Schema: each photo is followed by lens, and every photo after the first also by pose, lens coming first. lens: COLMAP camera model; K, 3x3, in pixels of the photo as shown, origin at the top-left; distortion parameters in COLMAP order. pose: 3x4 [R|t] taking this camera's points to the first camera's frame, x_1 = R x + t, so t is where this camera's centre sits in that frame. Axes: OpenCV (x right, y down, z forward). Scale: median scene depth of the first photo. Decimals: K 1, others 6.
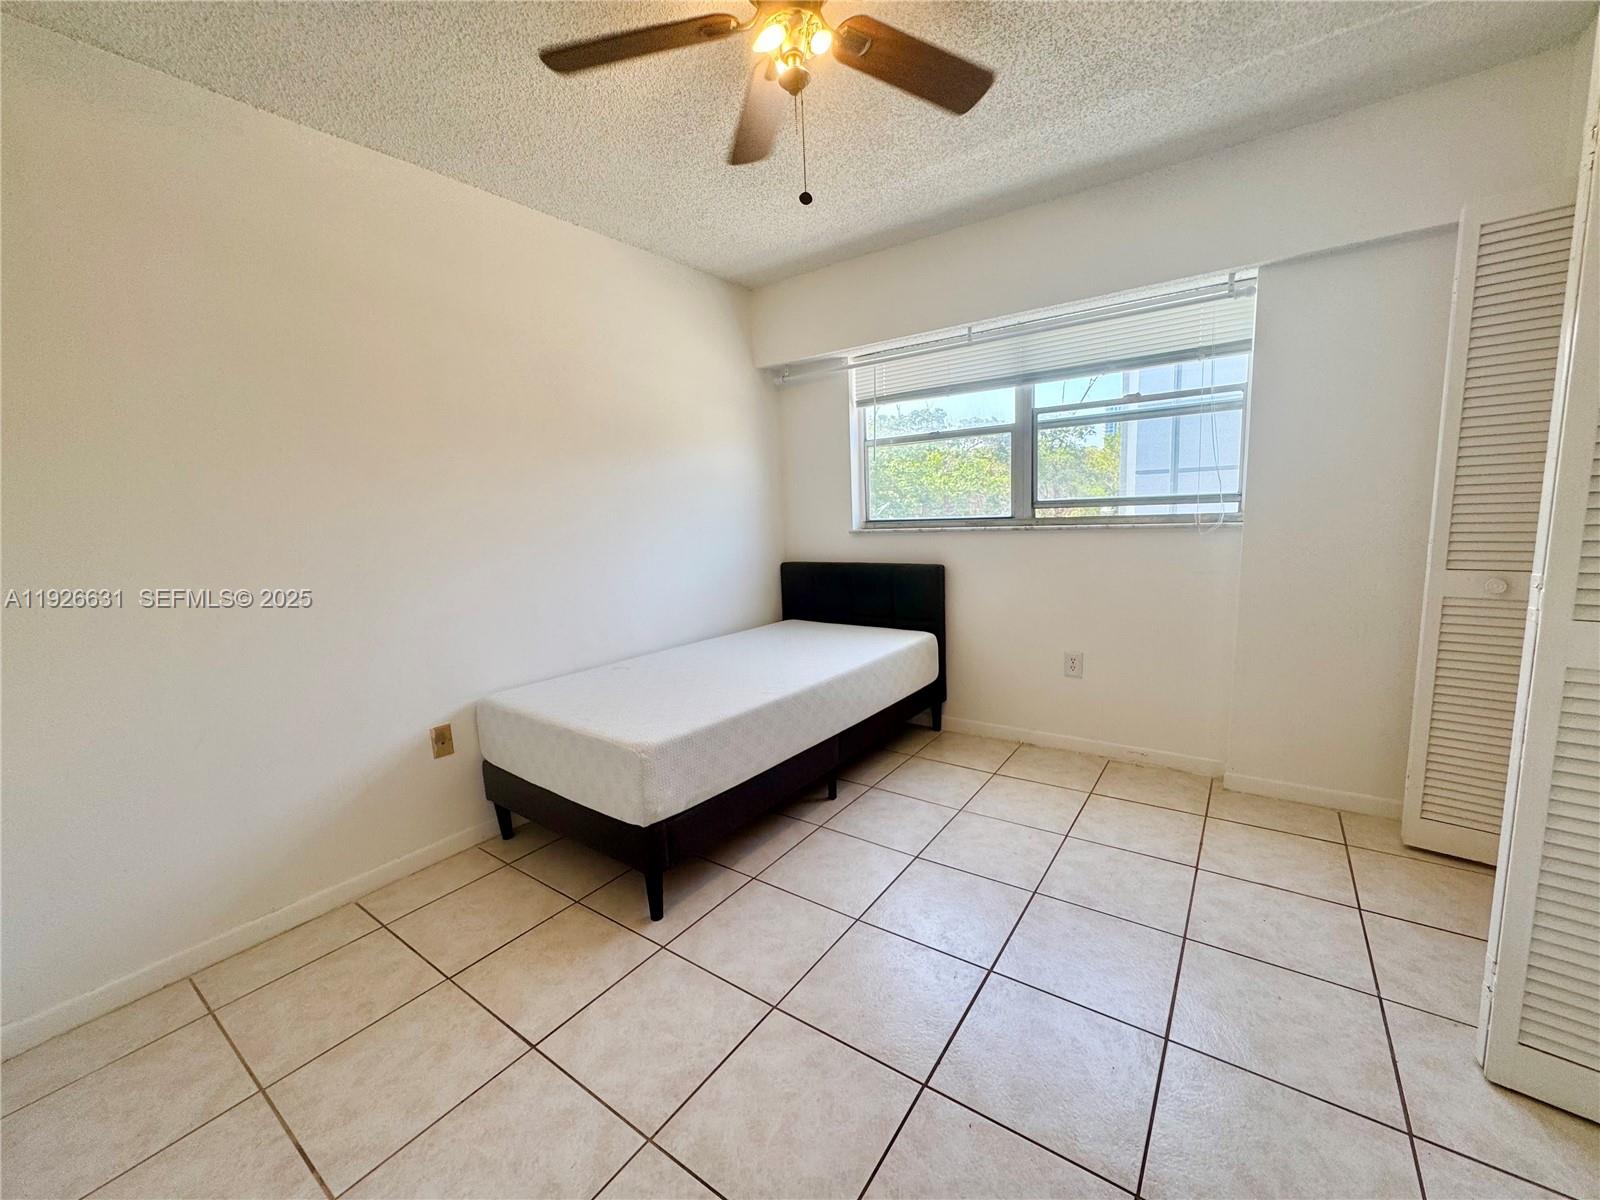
lens RADIAL K [[641.1, 0, 801.4], [0, 641.1, 599.8], [0, 0, 1]] dist [-0.000622, 0.000490]
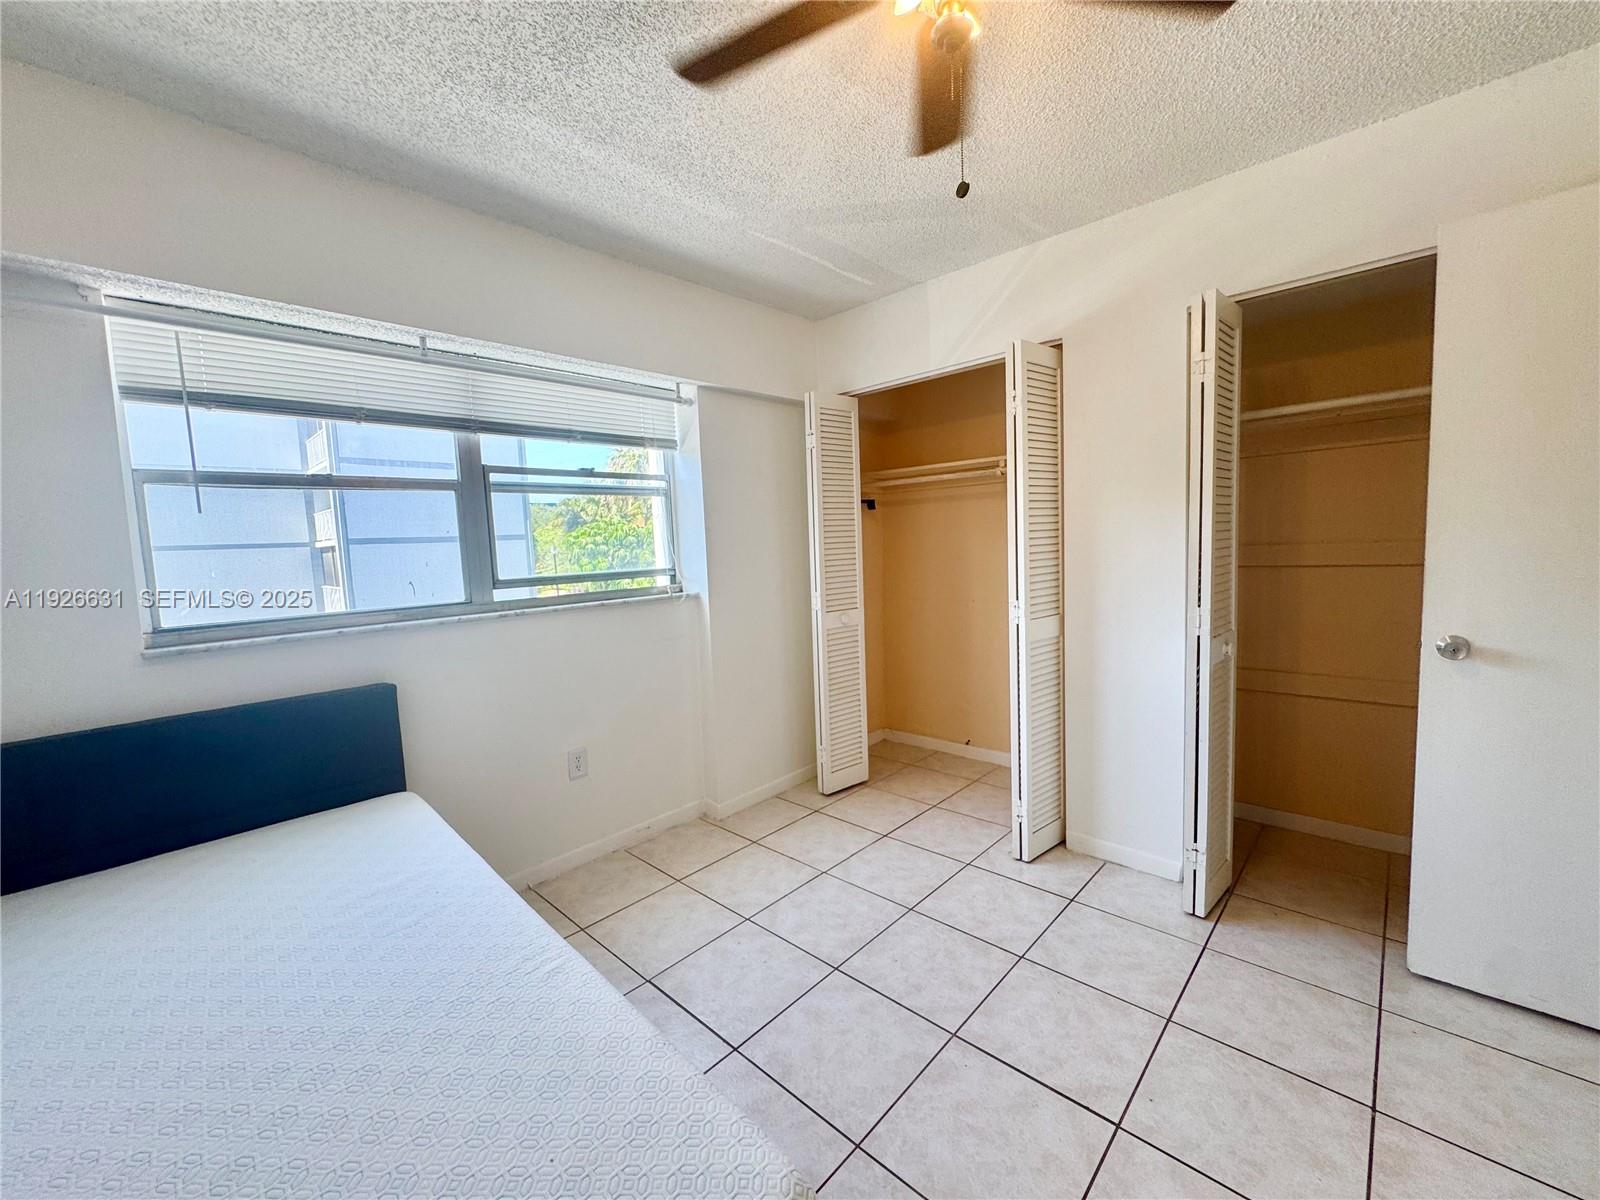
lens RADIAL K [[641.1, 0, 801.4], [0, 641.1, 599.8], [0, 0, 1]] dist [-0.000622, 0.000490]
pose [[0.135623, -0.049023, 0.989547, -0.387728], [0.180953, 0.983201, 0.023908, -0.084168], [-0.974096, 0.175819, 0.142215, 0.547217]]
